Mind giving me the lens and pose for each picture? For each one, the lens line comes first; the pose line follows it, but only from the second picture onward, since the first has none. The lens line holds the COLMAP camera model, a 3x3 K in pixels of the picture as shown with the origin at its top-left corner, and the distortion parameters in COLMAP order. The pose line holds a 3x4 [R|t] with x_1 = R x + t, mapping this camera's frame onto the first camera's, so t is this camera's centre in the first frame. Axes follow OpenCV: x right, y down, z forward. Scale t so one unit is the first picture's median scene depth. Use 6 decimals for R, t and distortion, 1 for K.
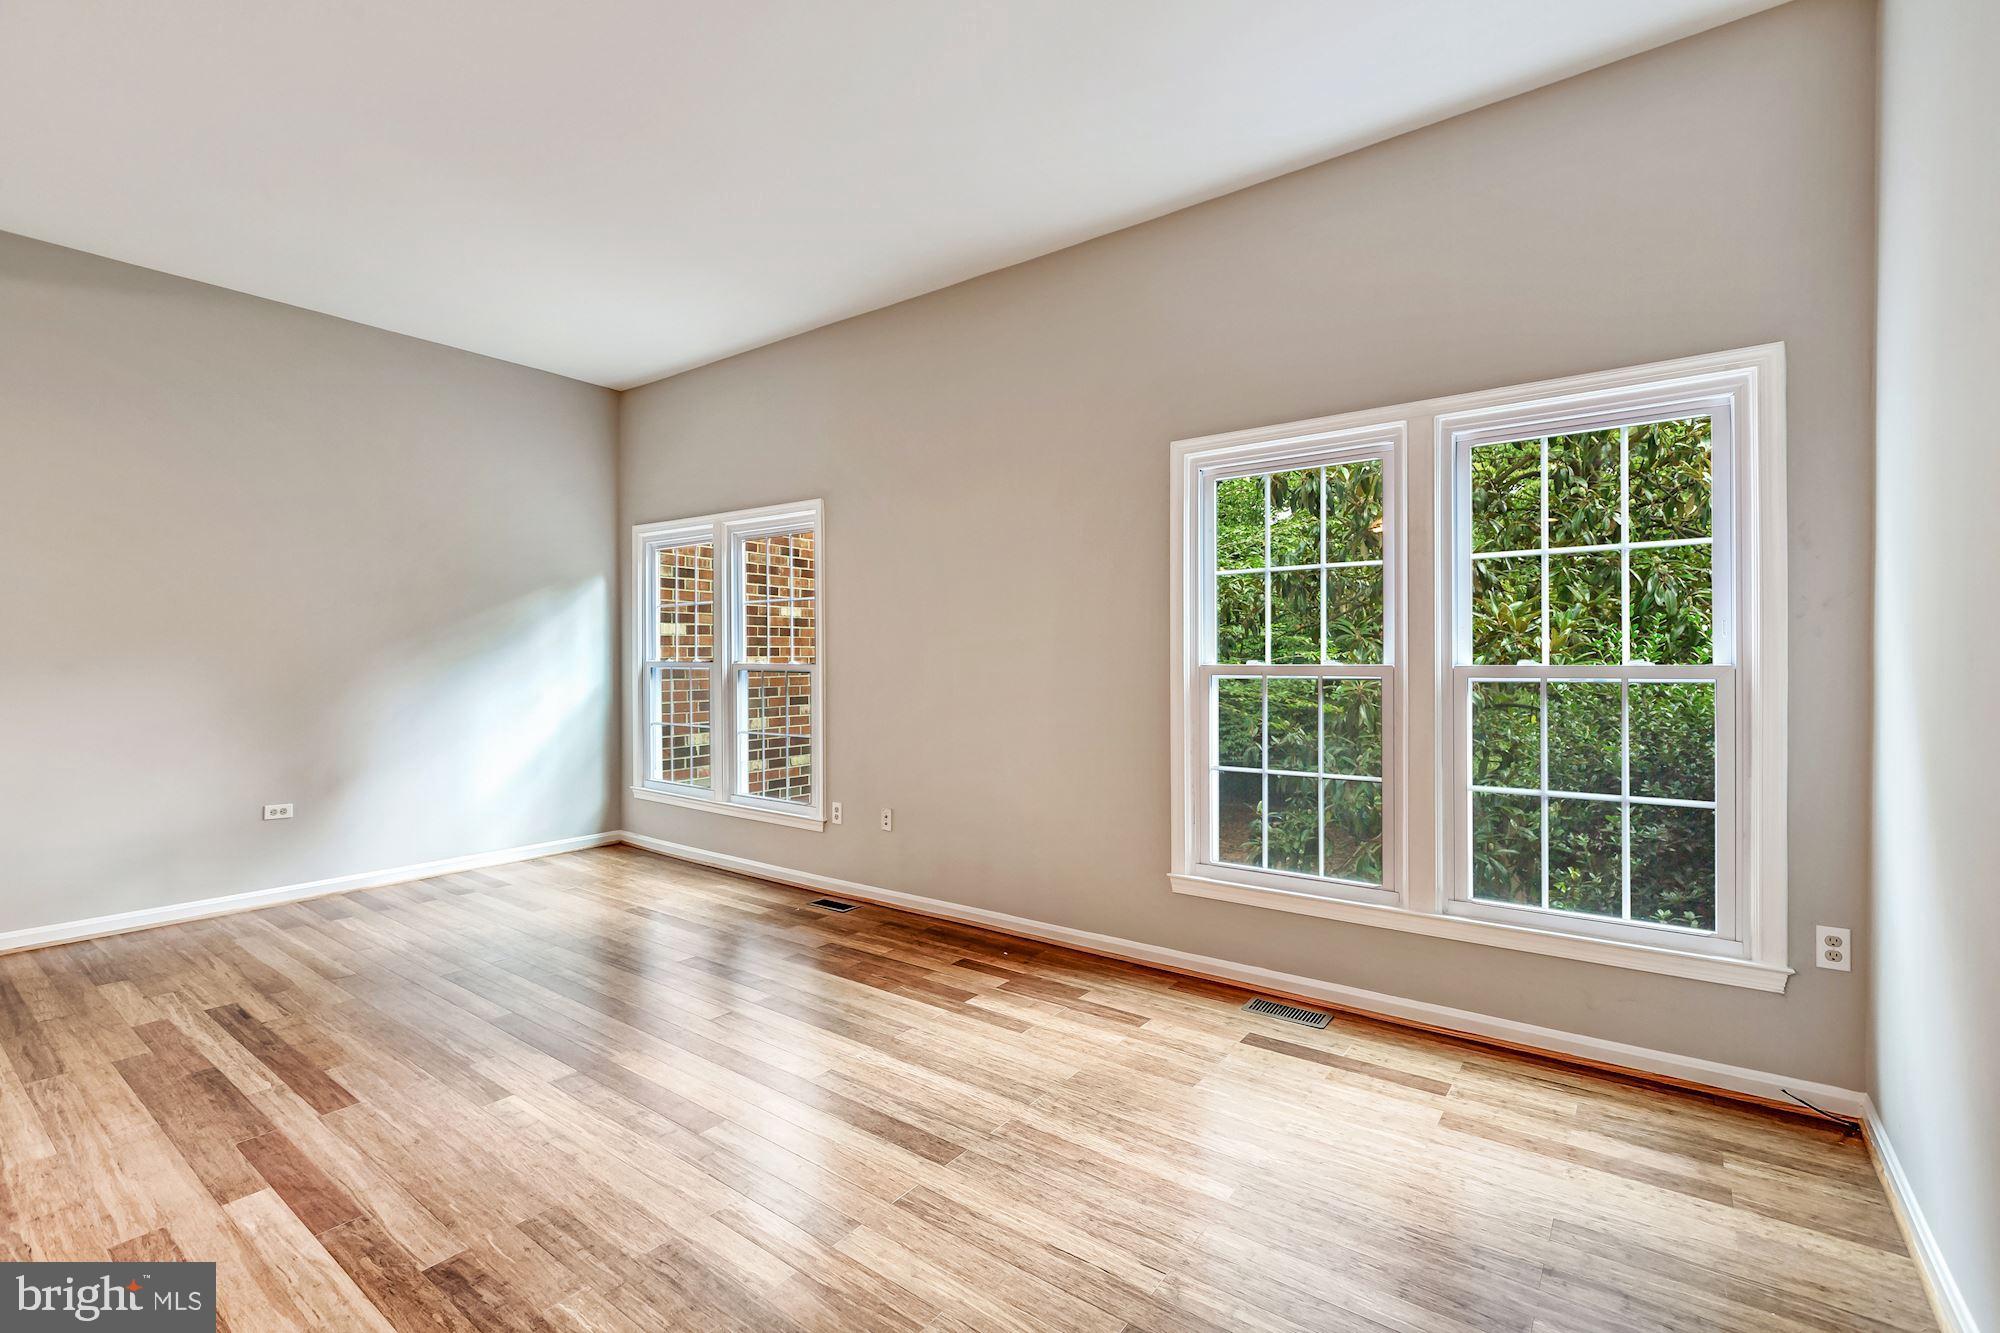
lens RADIAL K [[887.6, 0, 1003.1], [0, 887.6, 661.8], [0, 0, 1]] dist [0.000179, 0.001087]
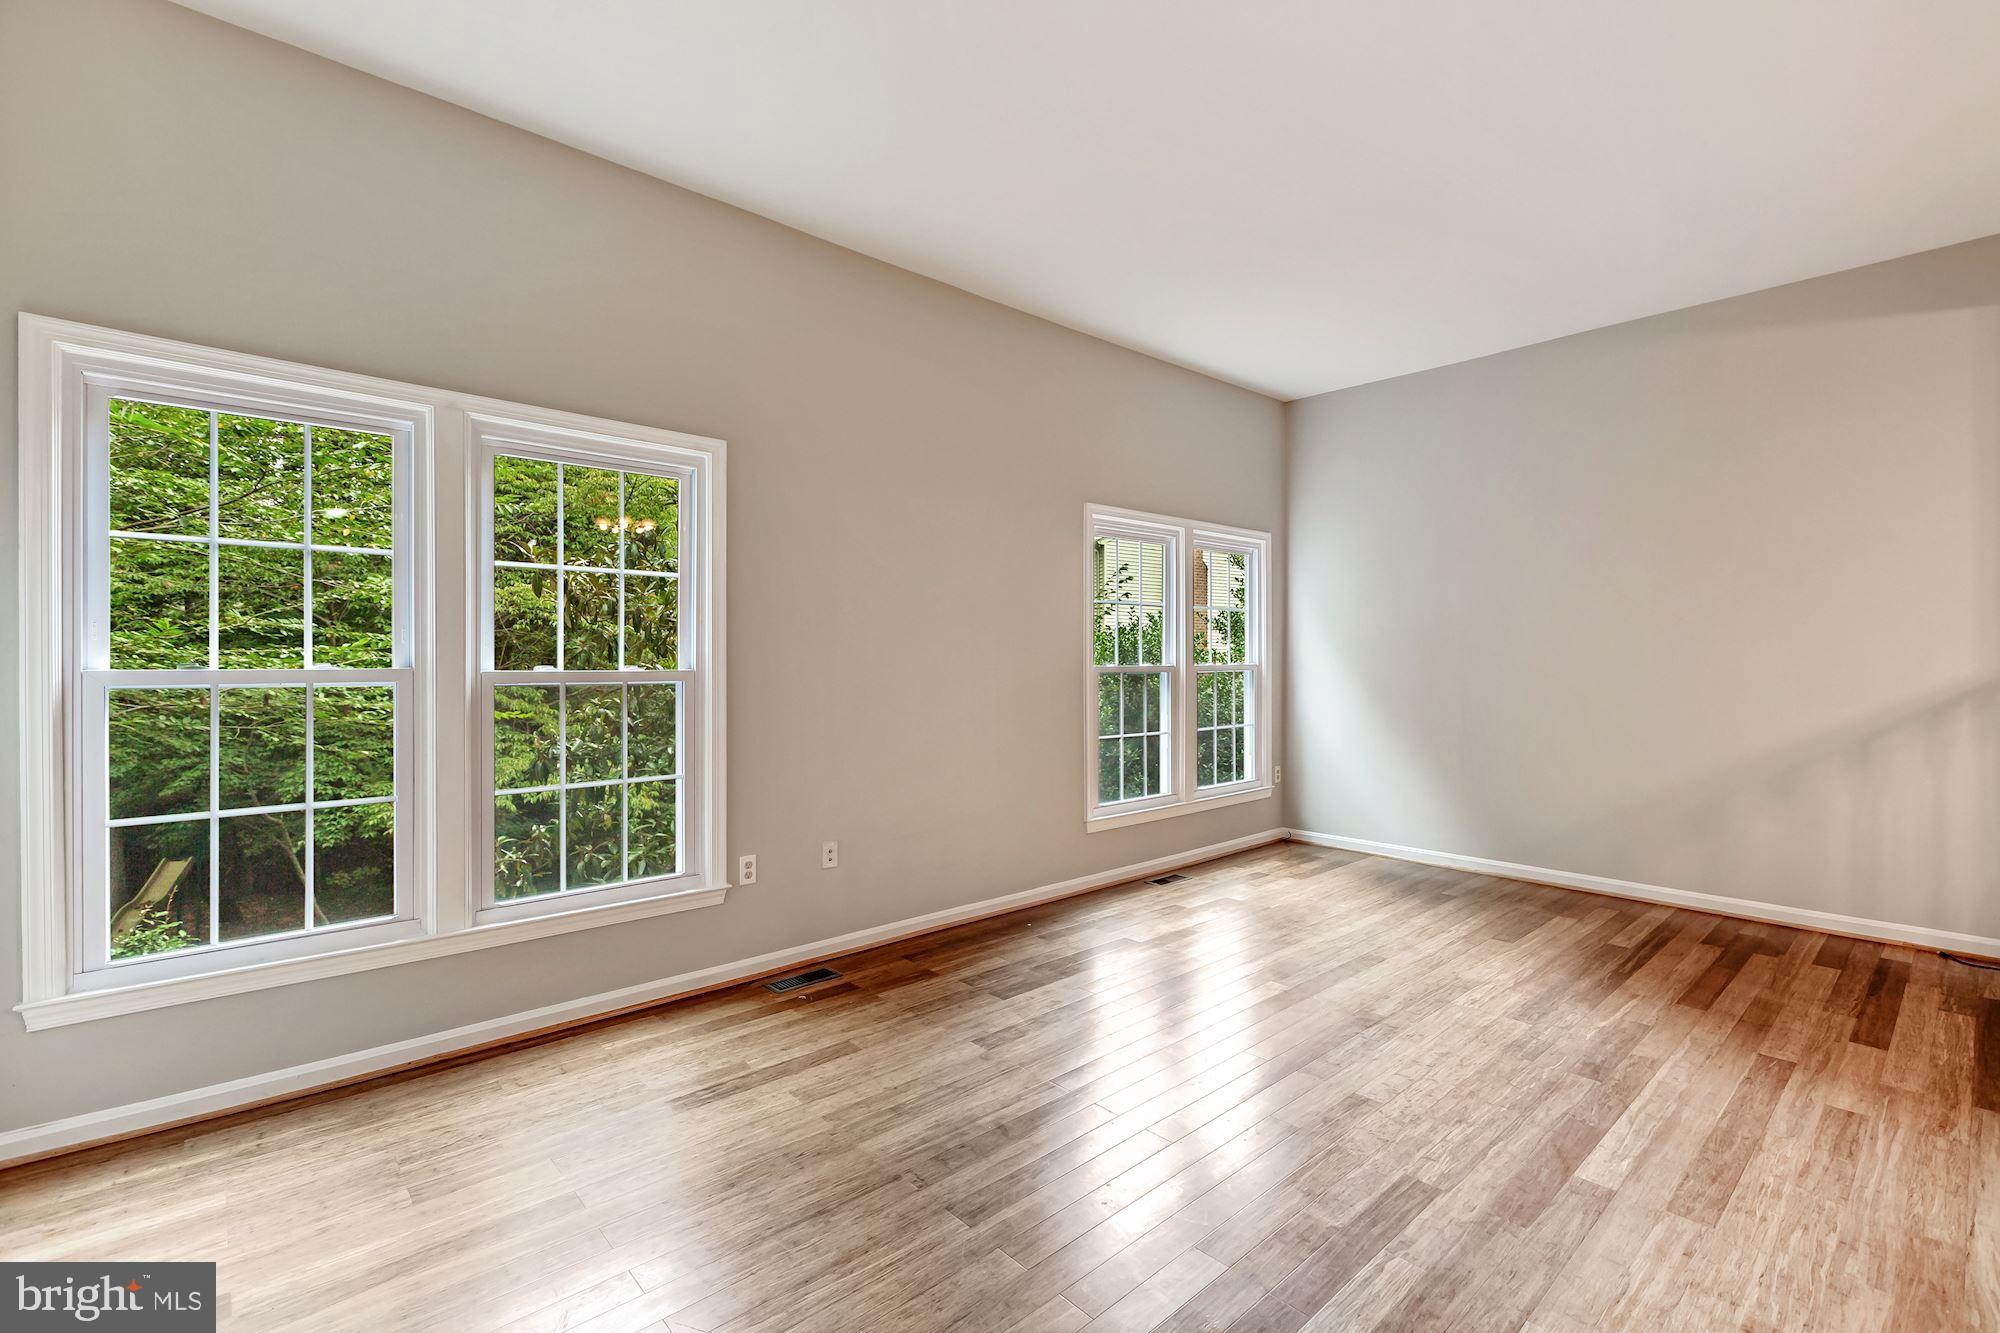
lens RADIAL K [[881.6, 0, 997.7], [0, 881.6, 658.9], [0, 0, 1]] dist [-0.000777, -0.000066]
pose [[0.205801, 0.003025, 0.978589, -1.307358], [0.005835, 0.999974, -0.004318, -0.005230], [-0.978577, 0.006599, 0.205778, 0.957804]]
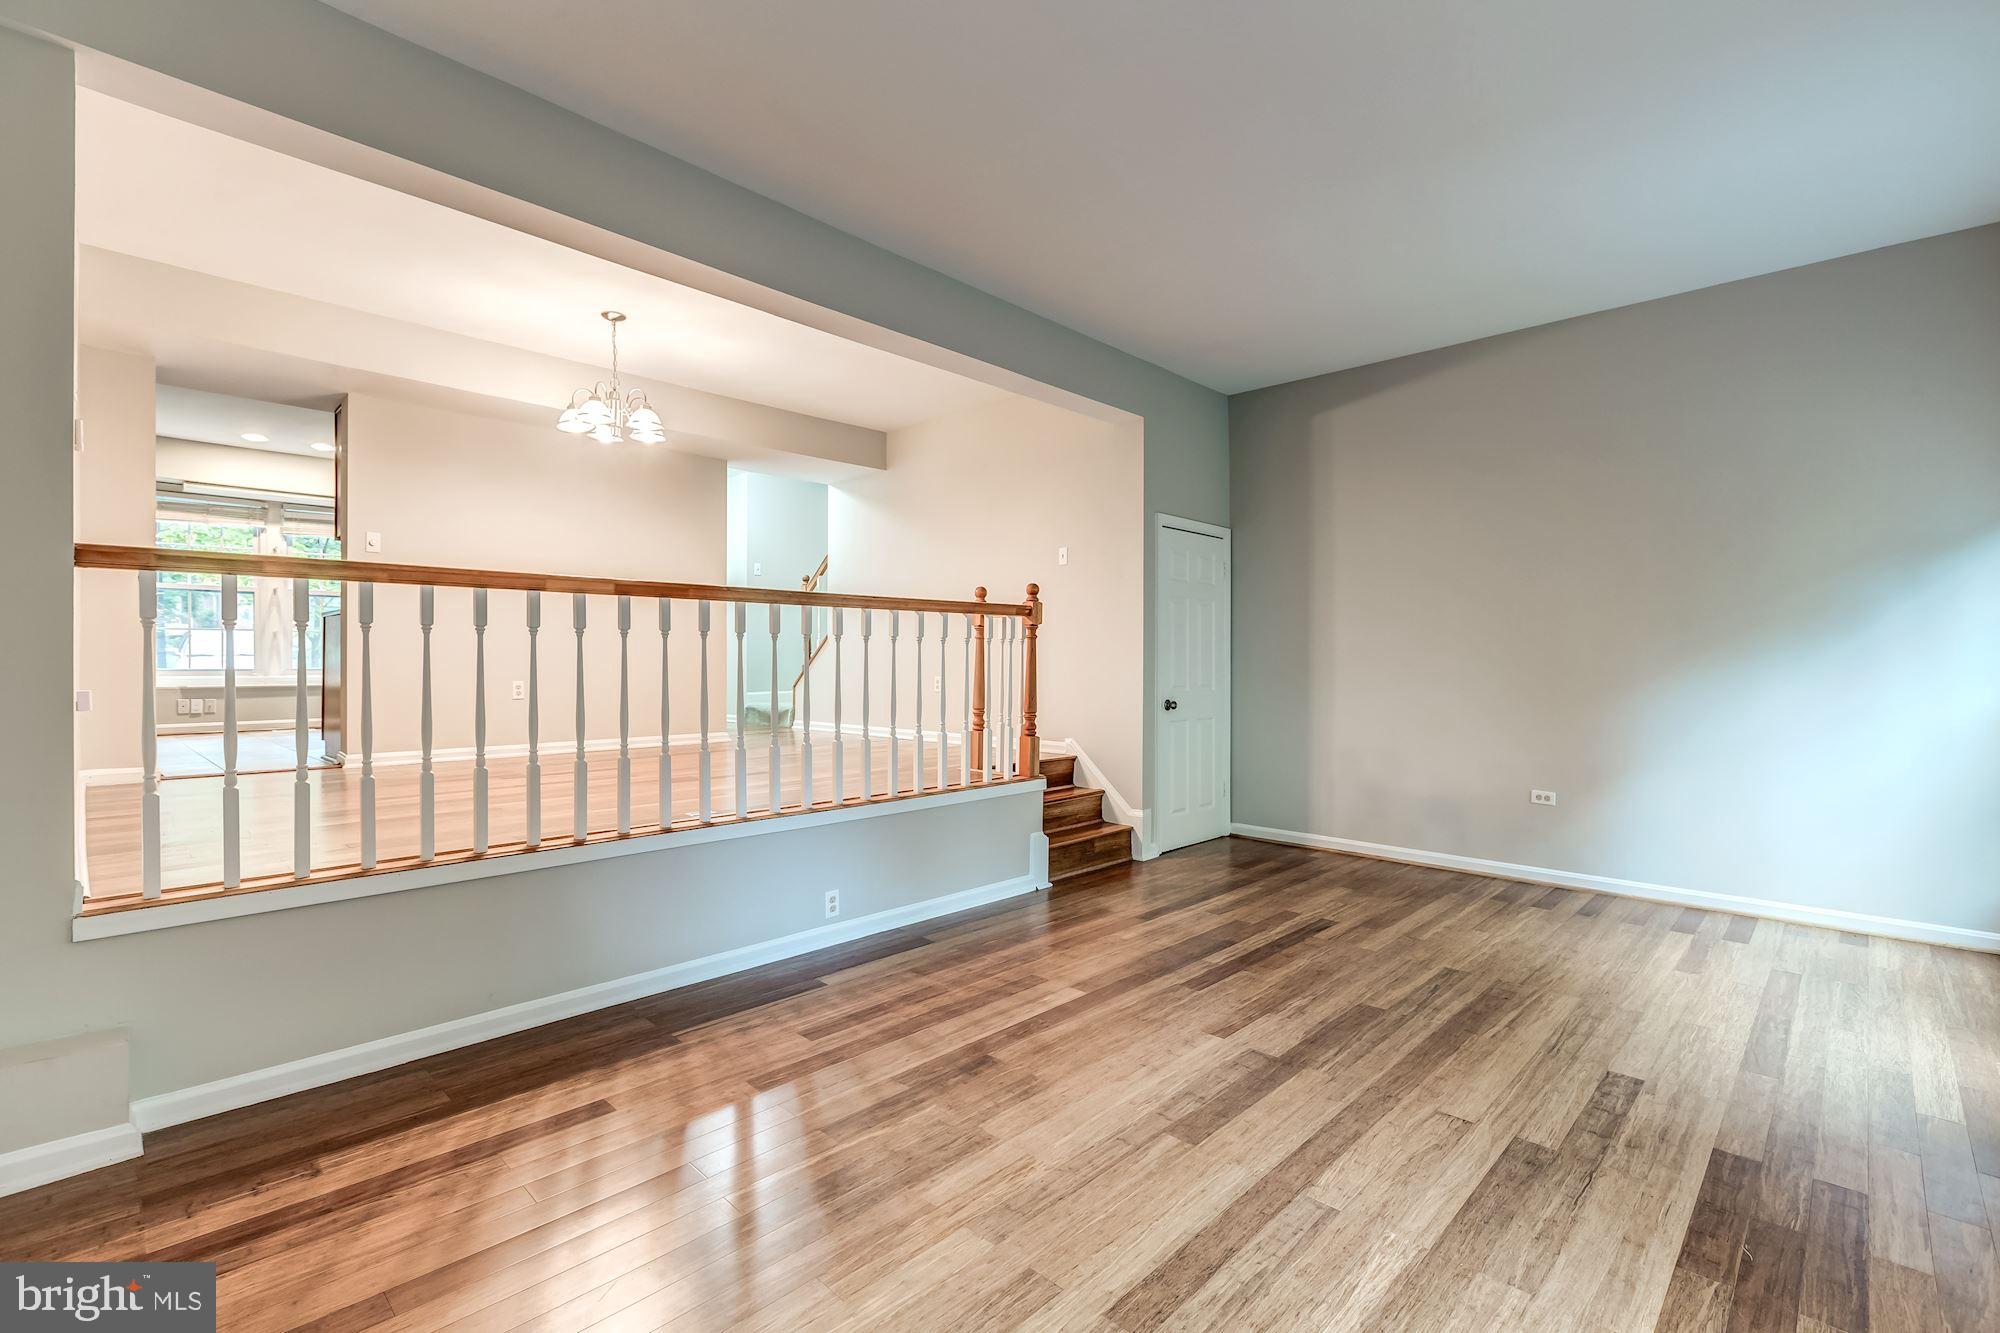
lens RADIAL K [[887.6, 0, 1003.1], [0, 887.6, 661.8], [0, 0, 1]] dist [0.000179, 0.001087]
pose [[-0.133141, 0.000025, -0.991097, 0.476846], [-0.008426, 0.999964, 0.001158, 0.011970], [0.991061, 0.008505, -0.133135, 0.701416]]
